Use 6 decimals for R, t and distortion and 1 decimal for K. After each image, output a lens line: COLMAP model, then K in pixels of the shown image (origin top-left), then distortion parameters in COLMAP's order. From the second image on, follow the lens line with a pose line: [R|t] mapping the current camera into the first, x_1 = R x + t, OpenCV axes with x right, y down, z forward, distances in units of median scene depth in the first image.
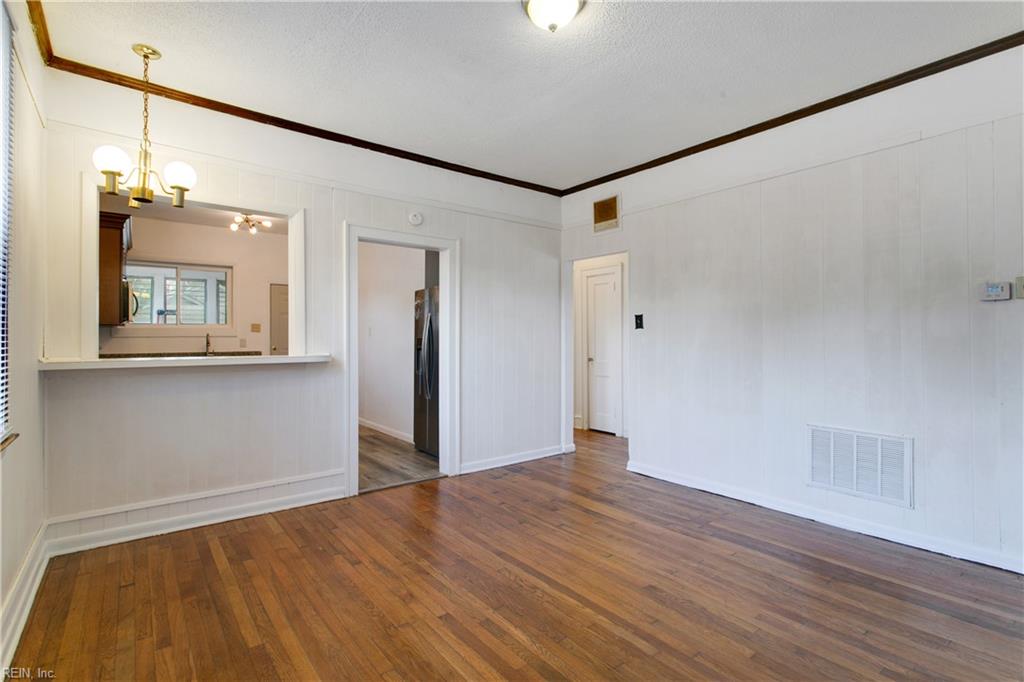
lens RADIAL K [[481.8, 0, 514.6], [0, 481.8, 338.5], [0, 0, 1]] dist [0.002707, 0.002501]
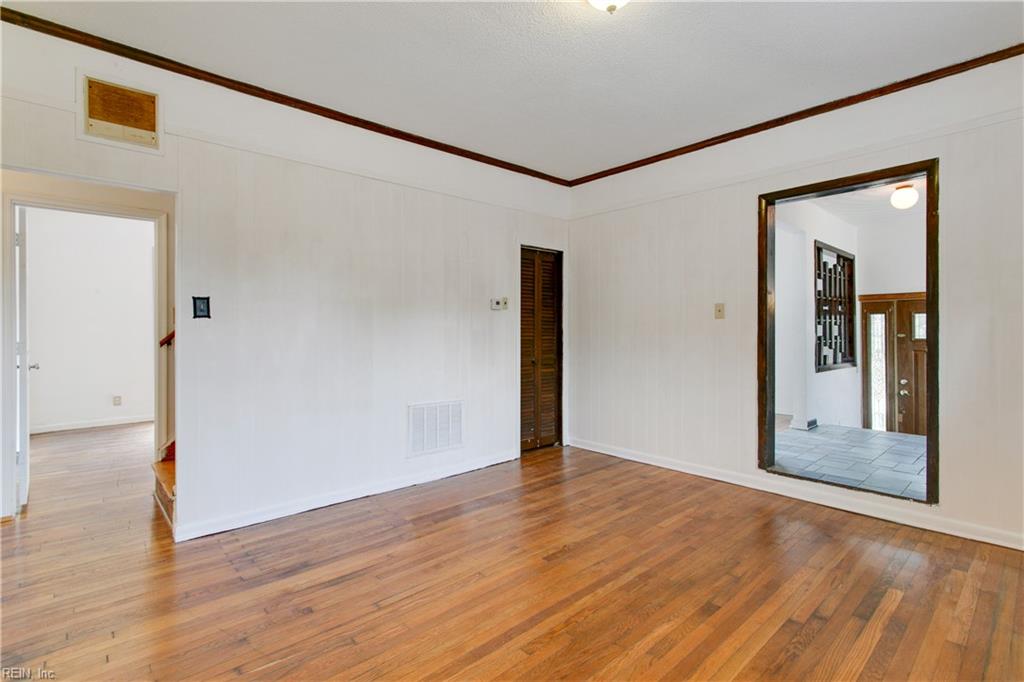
lens RADIAL K [[481.8, 0, 517.1], [0, 481.8, 331.3], [0, 0, 1]] dist [0.002707, 0.002501]
pose [[-0.058132, 0.003262, 0.998304, -0.562945], [0.006637, 0.999974, -0.002881, 0.004609], [-0.998287, 0.006458, -0.058152, 0.794479]]
